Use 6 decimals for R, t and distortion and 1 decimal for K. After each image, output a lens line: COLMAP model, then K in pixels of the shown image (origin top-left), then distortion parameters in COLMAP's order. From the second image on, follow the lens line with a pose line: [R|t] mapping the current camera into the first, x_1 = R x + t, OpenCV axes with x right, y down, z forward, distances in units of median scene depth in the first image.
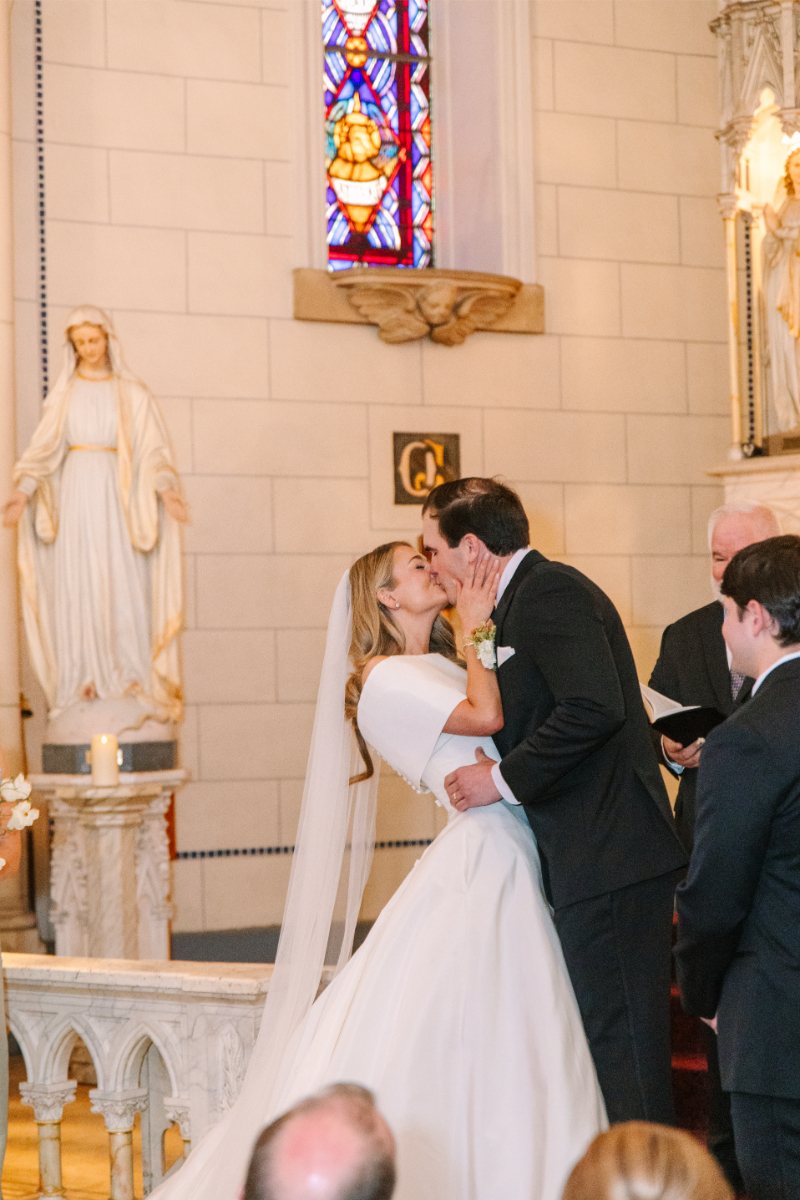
lens RADIAL K [[2367.7, 0, 400.0], [0, 2367.7, 600.0], [0, 0, 1]] dist [-0.001630, -0.002947]
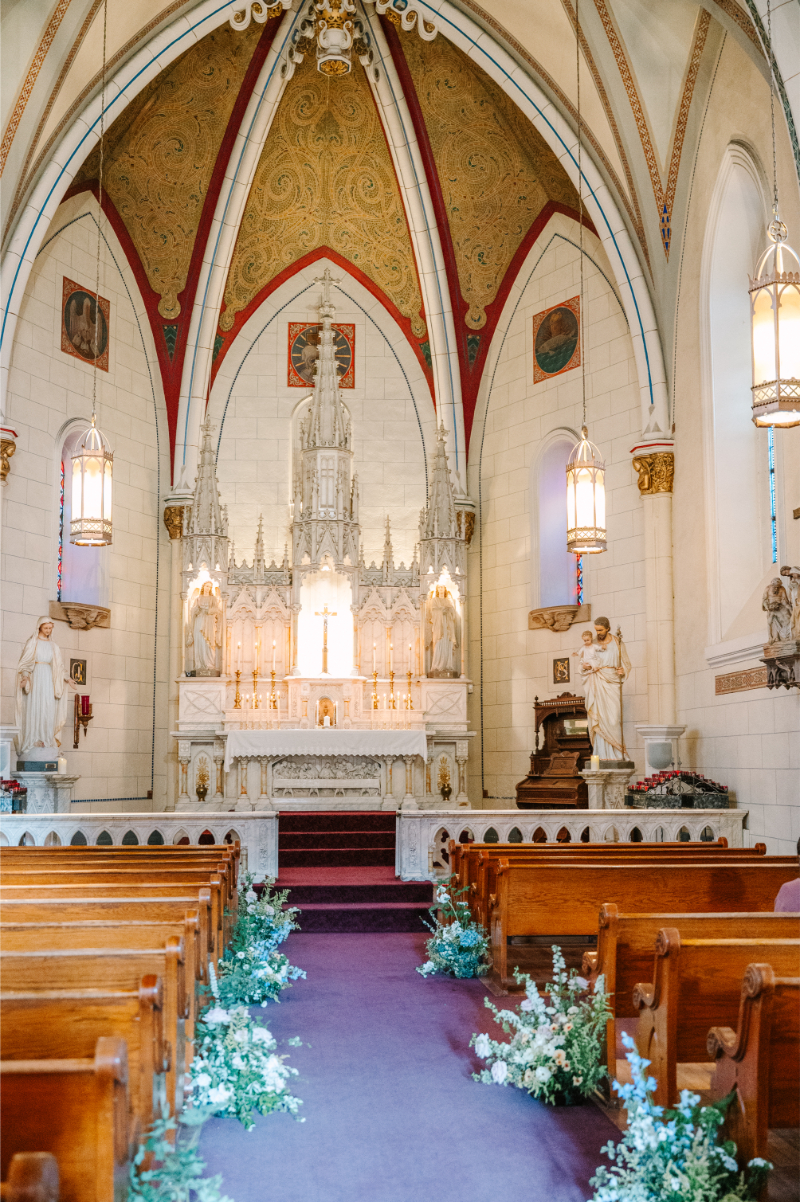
lens RADIAL K [[1287.1, 0, 399.8], [0, 1287.1, 621.8], [0, 0, 1]] dist [-0.002103, 0.009554]
pose [[0.748024, 0.094586, 0.656897, -0.762575], [-0.039654, 0.994393, -0.098026, 0.023200], [-0.662486, 0.047277, 0.747581, -0.459353]]
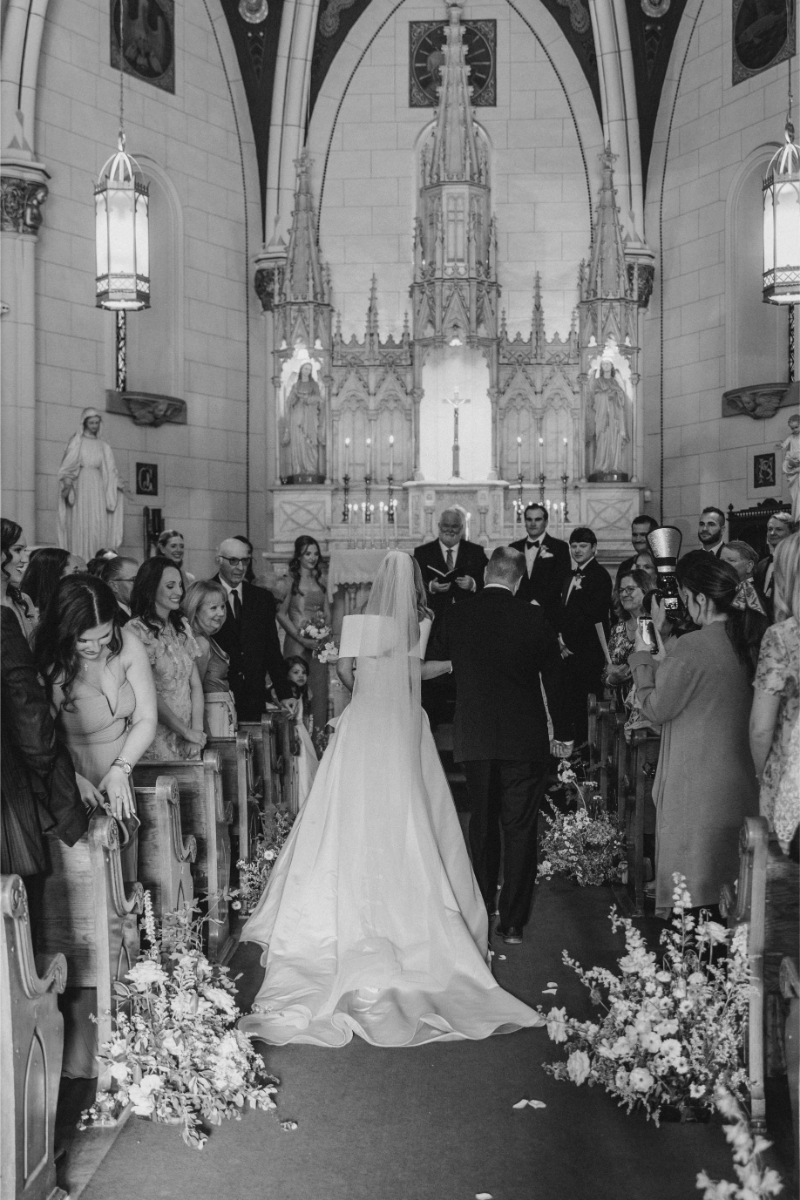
lens RADIAL K [[1486.8, 0, 400.0], [0, 1486.8, 600.0], [0, 0, 1]] dist [0.001241, -0.024671]
pose [[0.830988, 0.017360, 0.556020, -0.614738], [-0.035962, 0.999099, 0.022553, 0.022061], [-0.555127, -0.038737, 0.830863, -0.371518]]
